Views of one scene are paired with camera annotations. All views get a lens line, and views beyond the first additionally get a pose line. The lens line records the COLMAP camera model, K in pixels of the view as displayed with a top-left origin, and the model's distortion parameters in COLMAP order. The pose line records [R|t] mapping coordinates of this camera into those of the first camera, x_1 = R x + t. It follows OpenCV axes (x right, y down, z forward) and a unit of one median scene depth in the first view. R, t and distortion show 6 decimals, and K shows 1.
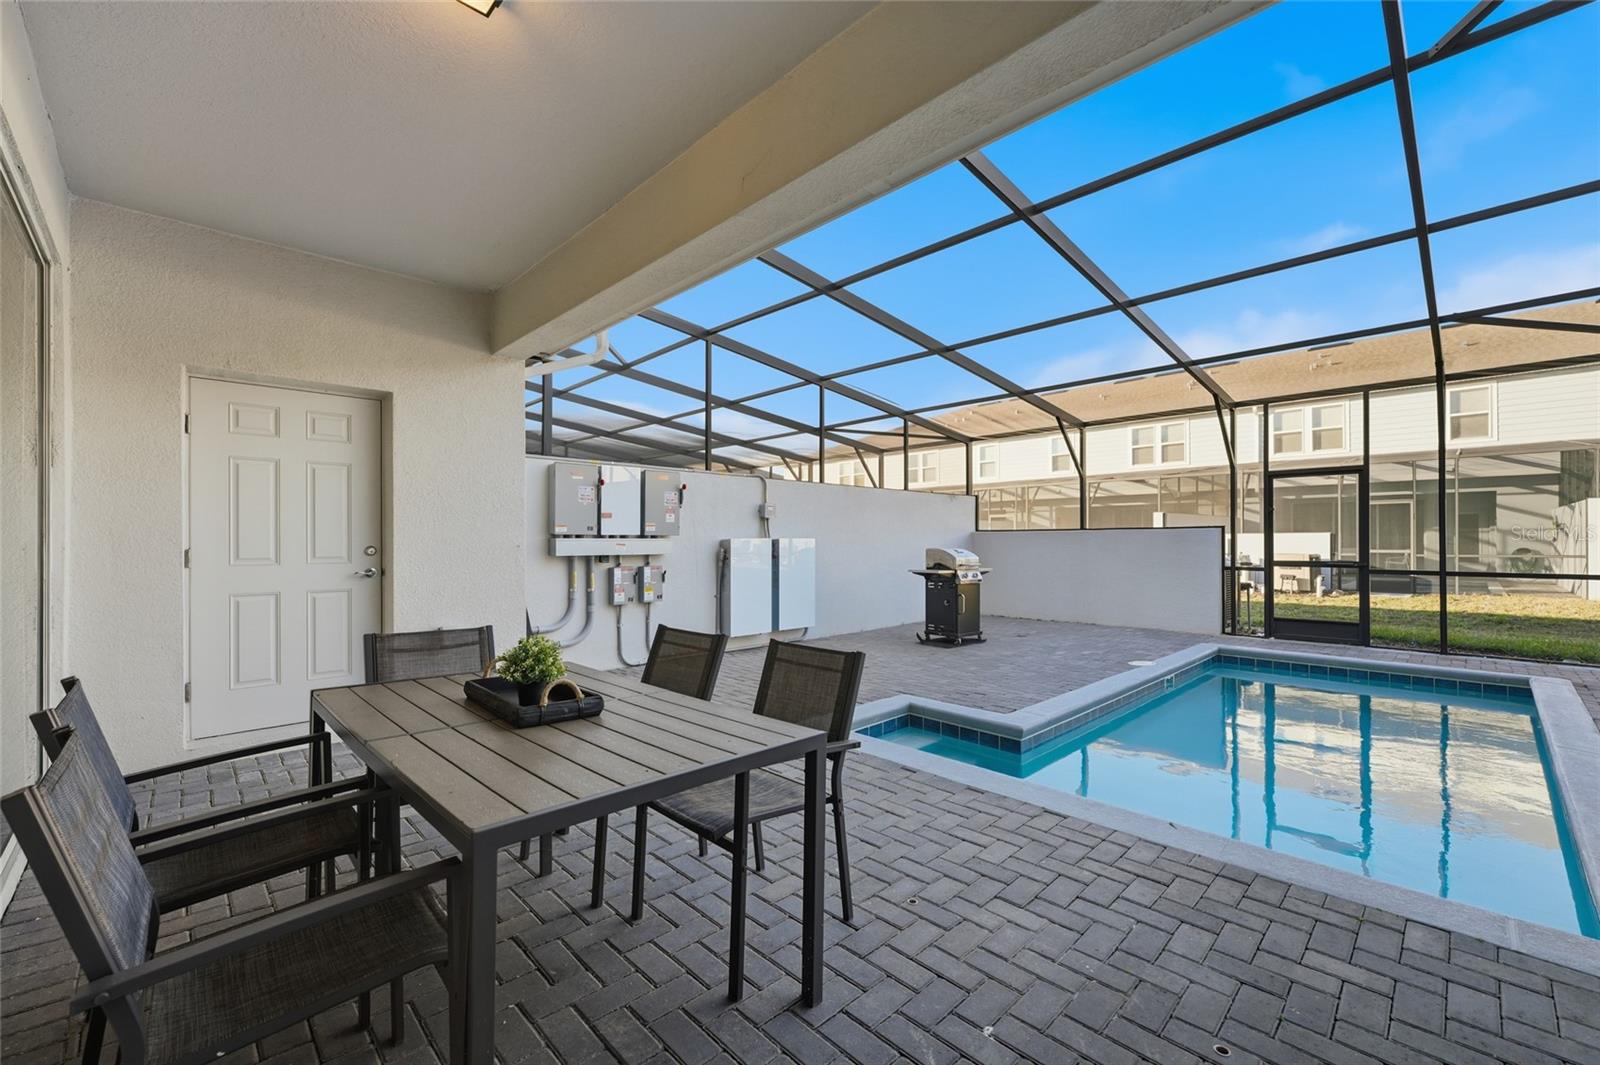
lens RADIAL K [[656.6, 0, 812.3], [0, 656.6, 532.7], [0, 0, 1]] dist [0.003890, 0.001133]
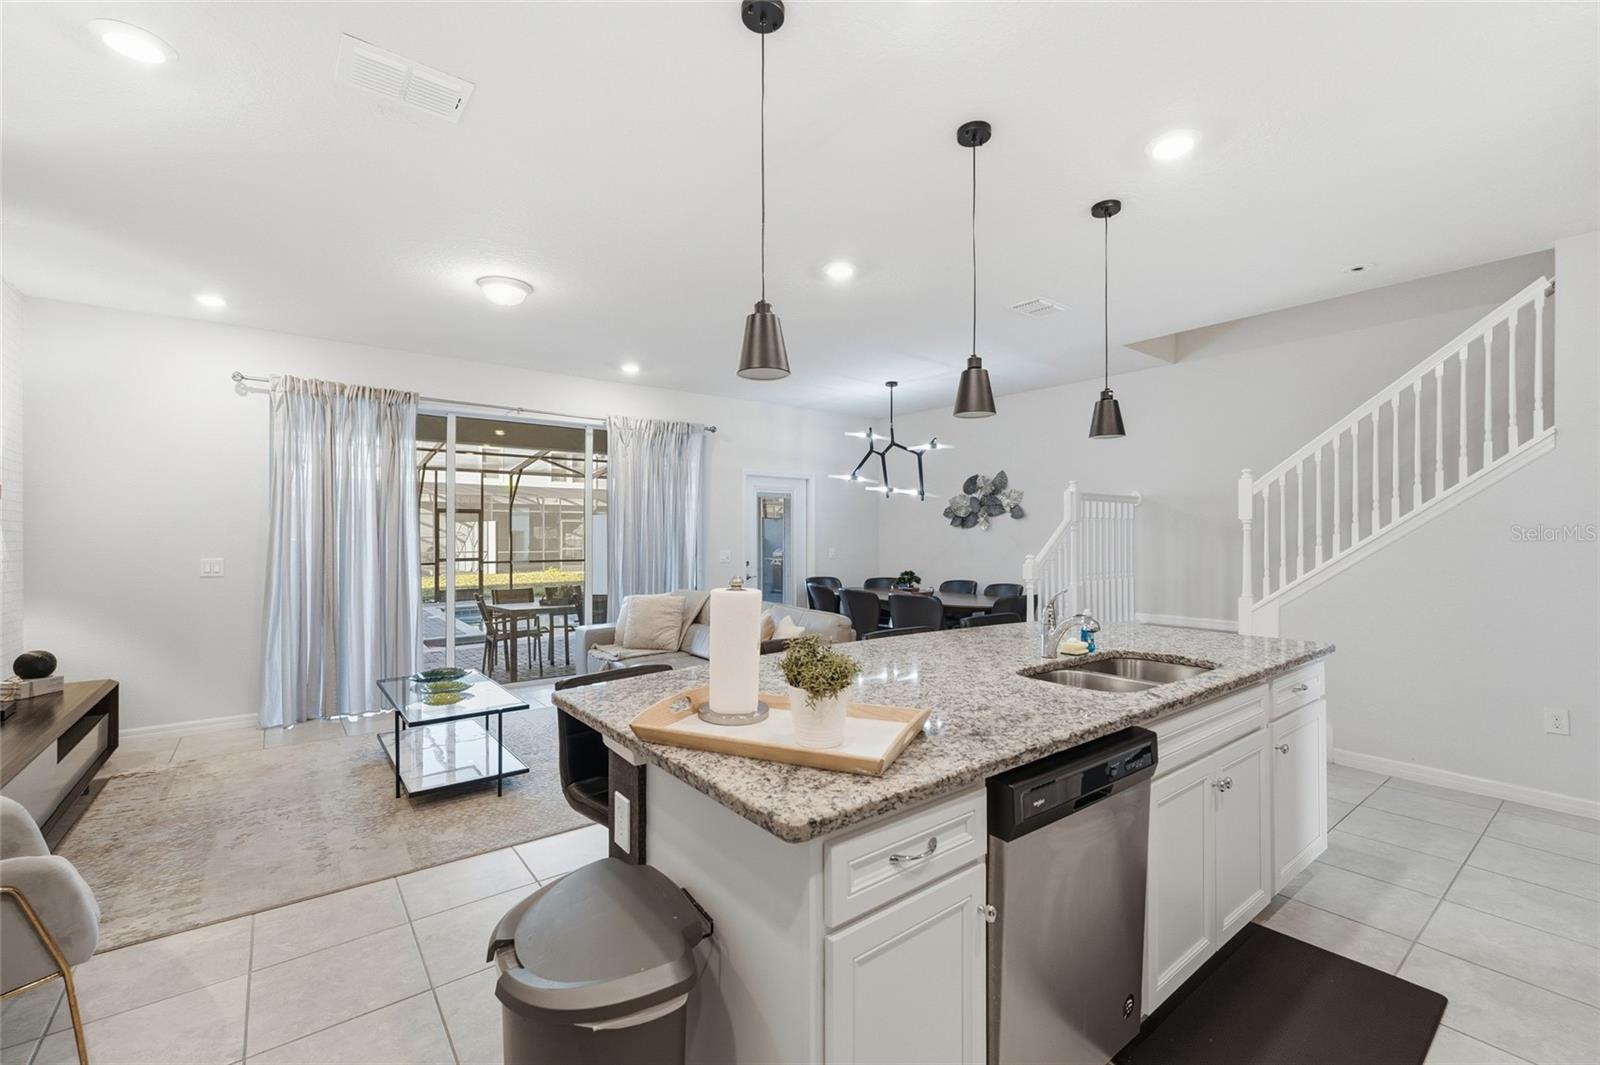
lens RADIAL K [[656.6, 0, 790.3], [0, 656.6, 531.9], [0, 0, 1]] dist [0.003890, 0.001133]
pose [[0.138669, 0.008435, 0.990303, -0.920768], [-0.014904, 0.999868, -0.006430, -0.032023], [-0.990227, -0.013868, 0.138776, -0.182321]]
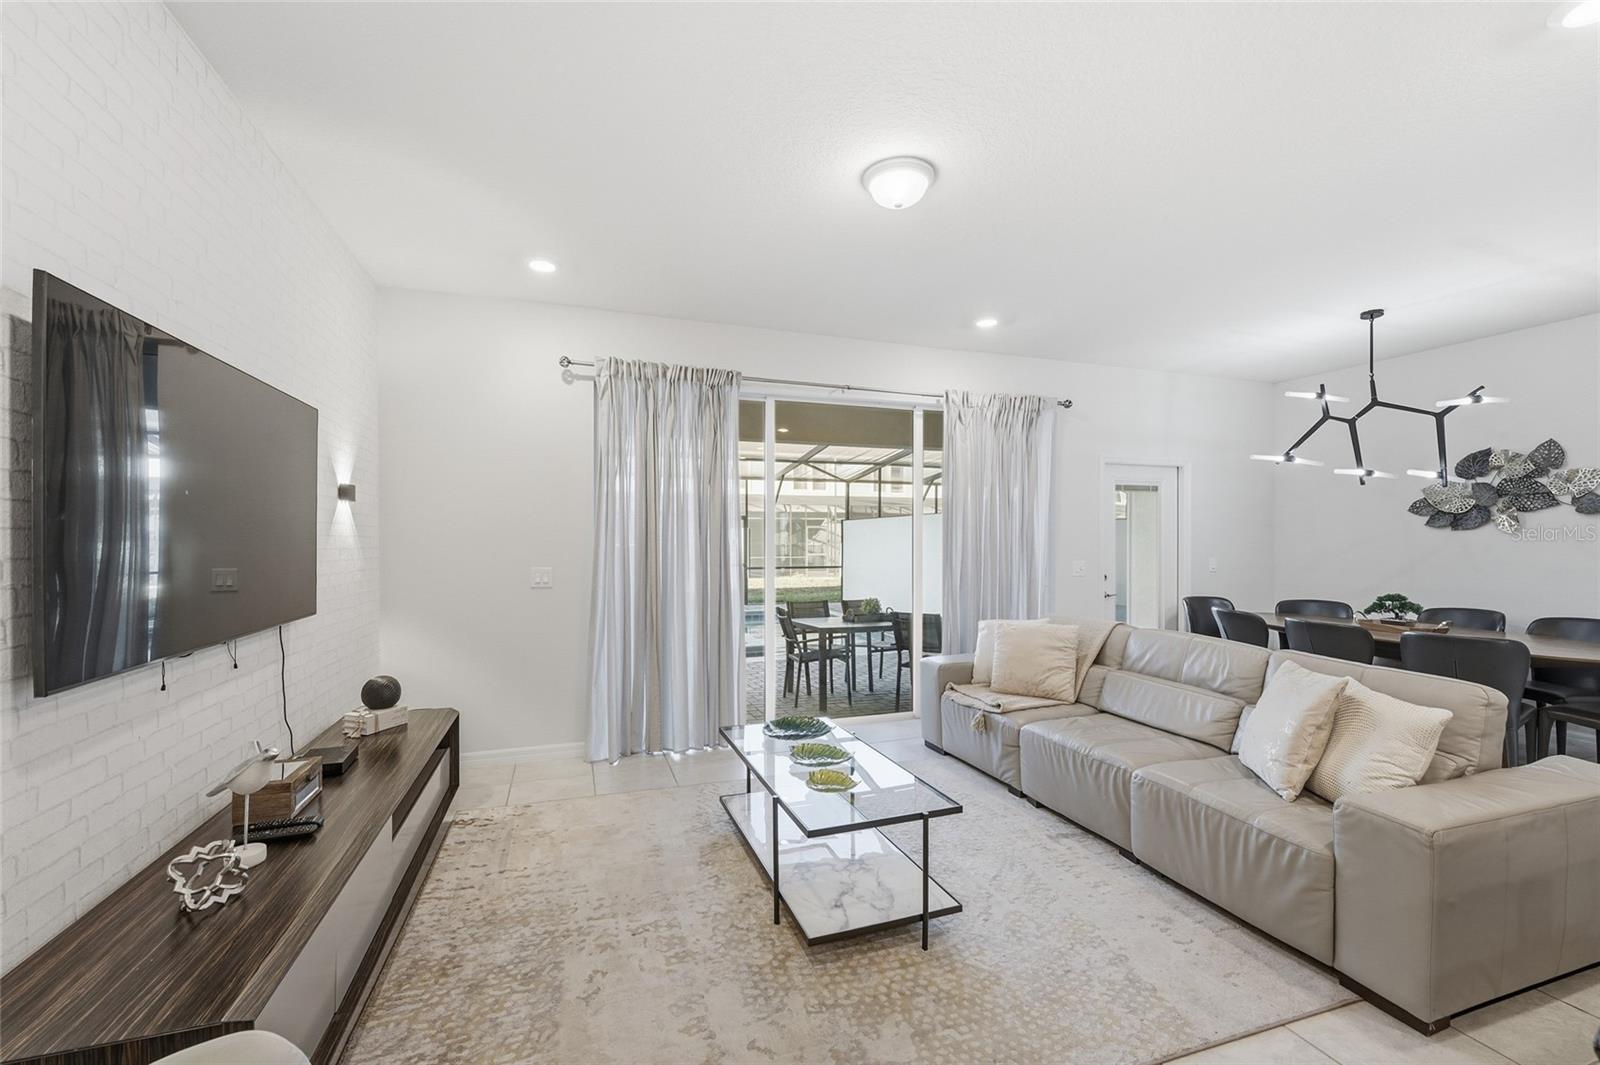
lens RADIAL K [[656.6, 0, 814.4], [0, 656.6, 541.8], [0, 0, 1]] dist [0.003890, 0.001133]
pose [[0.430655, 0.002676, 0.902513, -0.801445], [-0.013585, 0.999902, 0.003518, -0.030098], [-0.902414, -0.013776, 0.430649, -0.027716]]
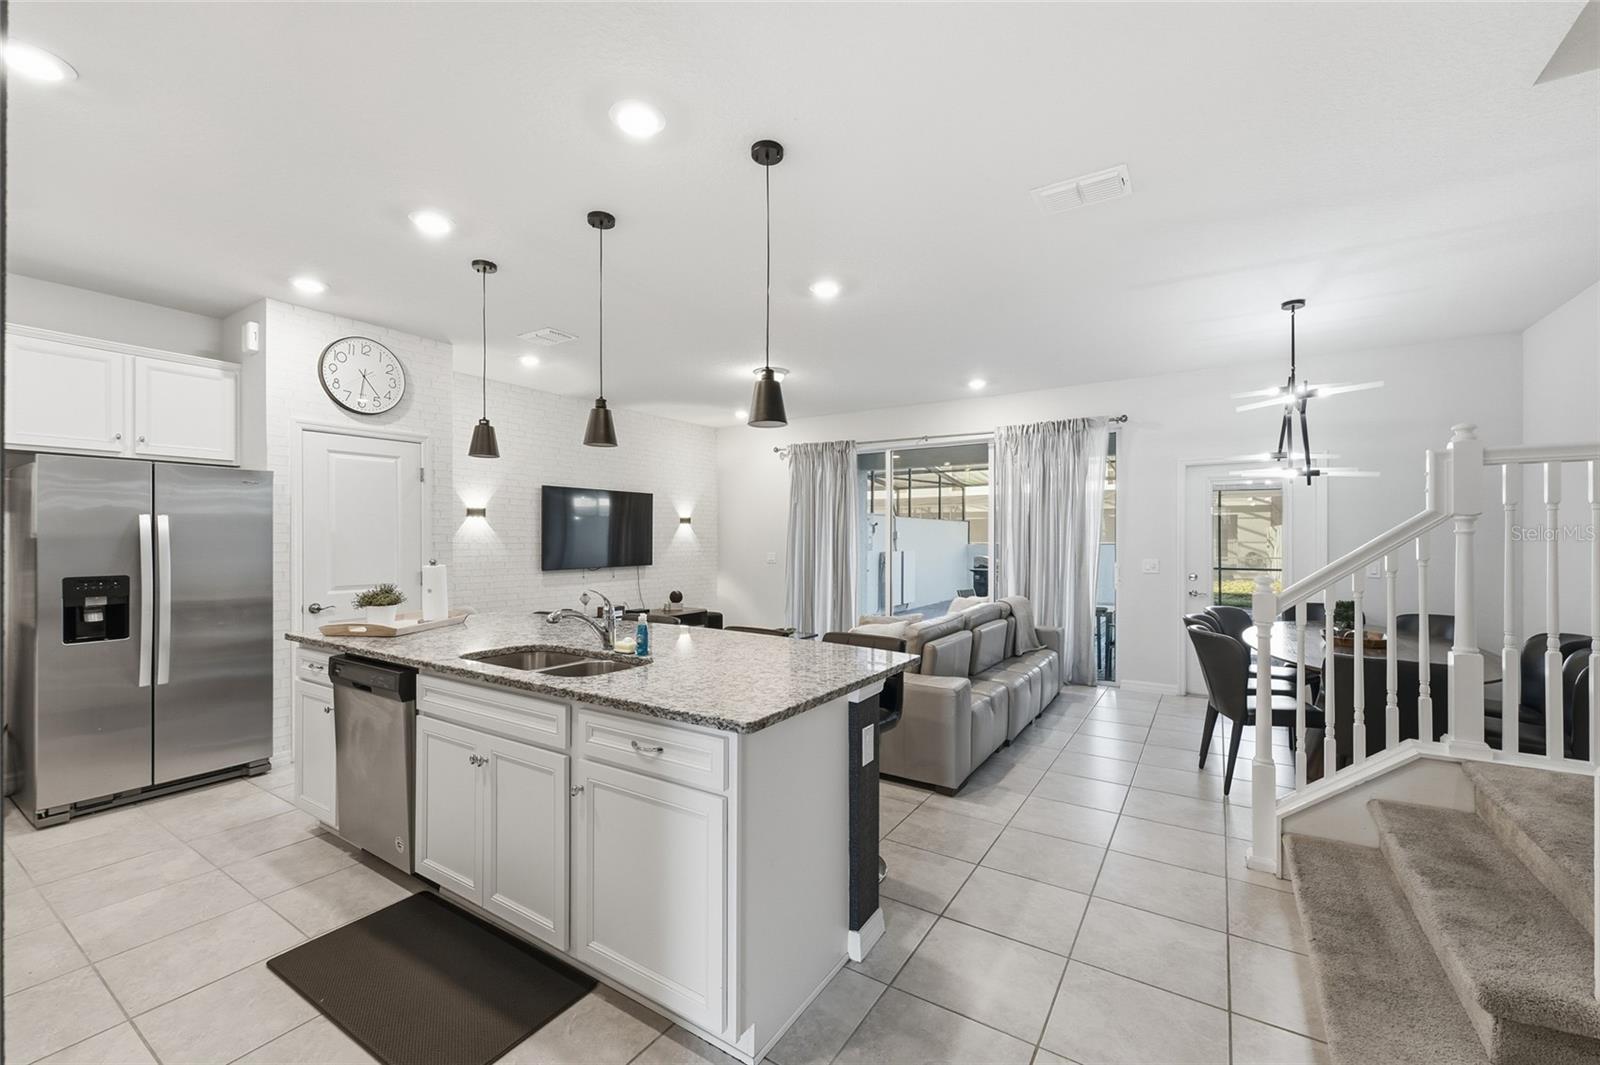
lens RADIAL K [[656.6, 0, 792.1], [0, 656.6, 539.4], [0, 0, 1]] dist [0.003890, 0.001133]
pose [[0.977374, 0.004322, 0.211474, -0.627862], [-0.007339, 0.999882, 0.013482, -0.039762], [-0.211390, -0.014729, 0.977291, -0.582698]]
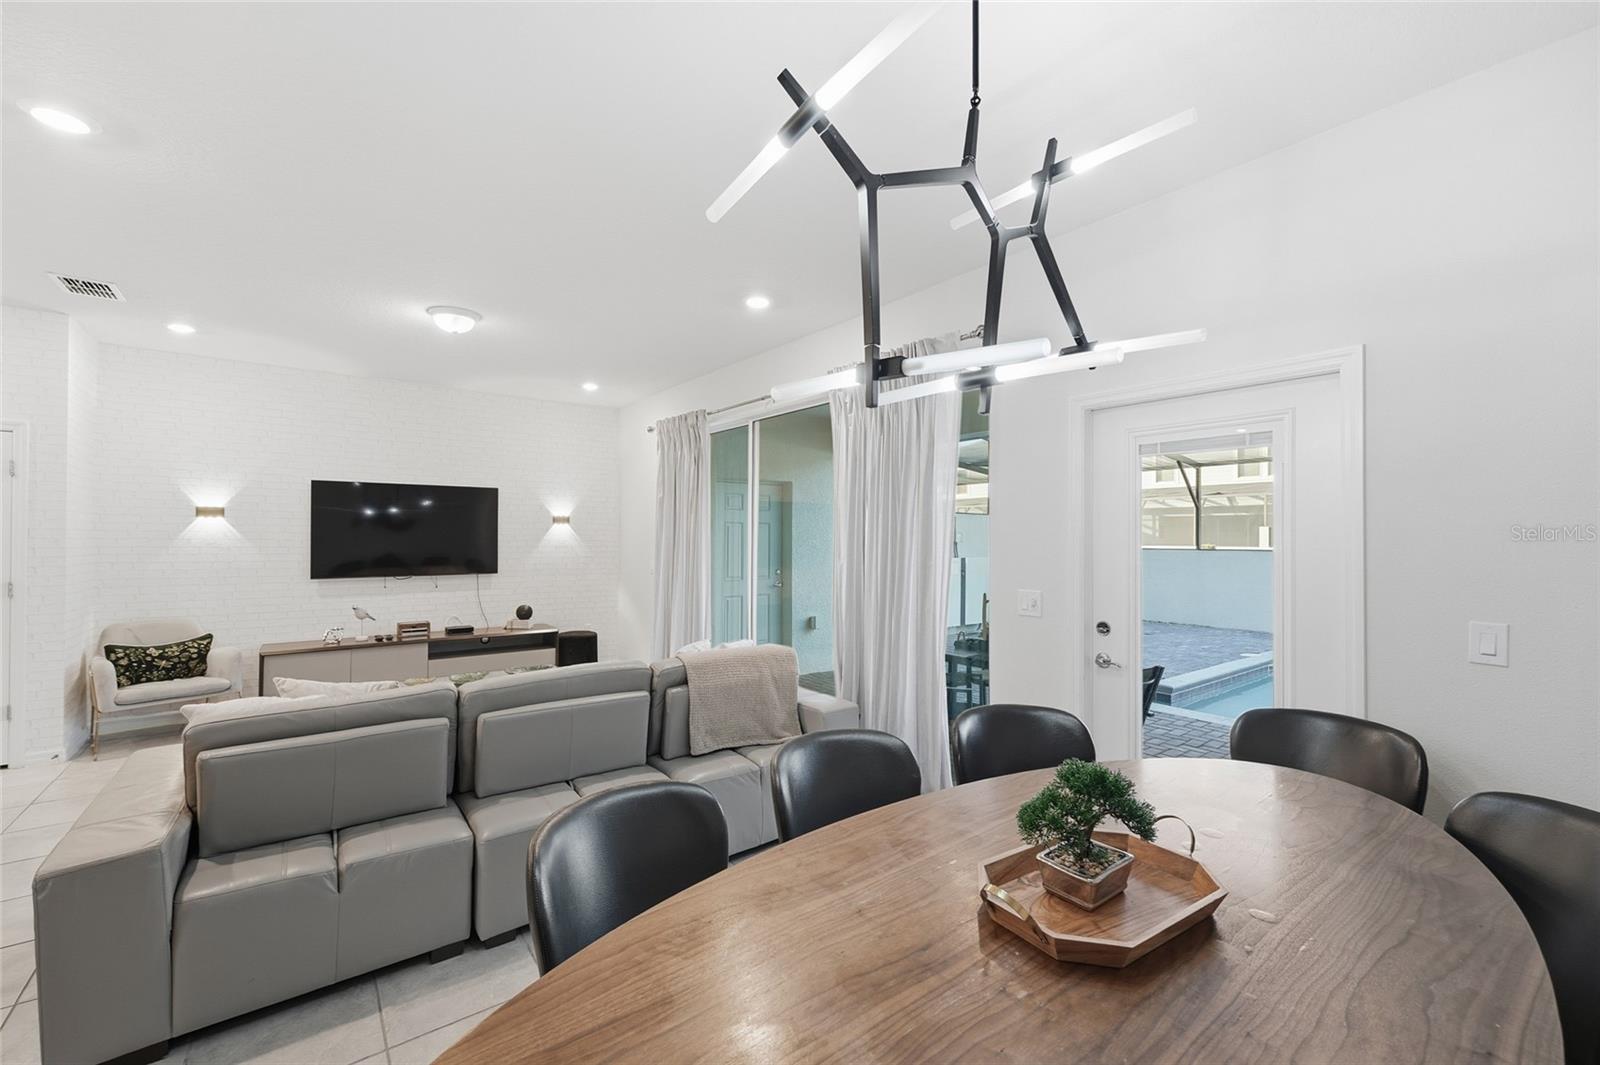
lens RADIAL K [[656.6, 0, 791.2], [0, 656.6, 538.4], [0, 0, 1]] dist [0.003890, 0.001133]
pose [[0.990335, 0.010380, -0.138305, -0.195643], [-0.008111, 0.999823, 0.016954, -0.046738], [0.138456, -0.015668, 0.990245, -0.369516]]
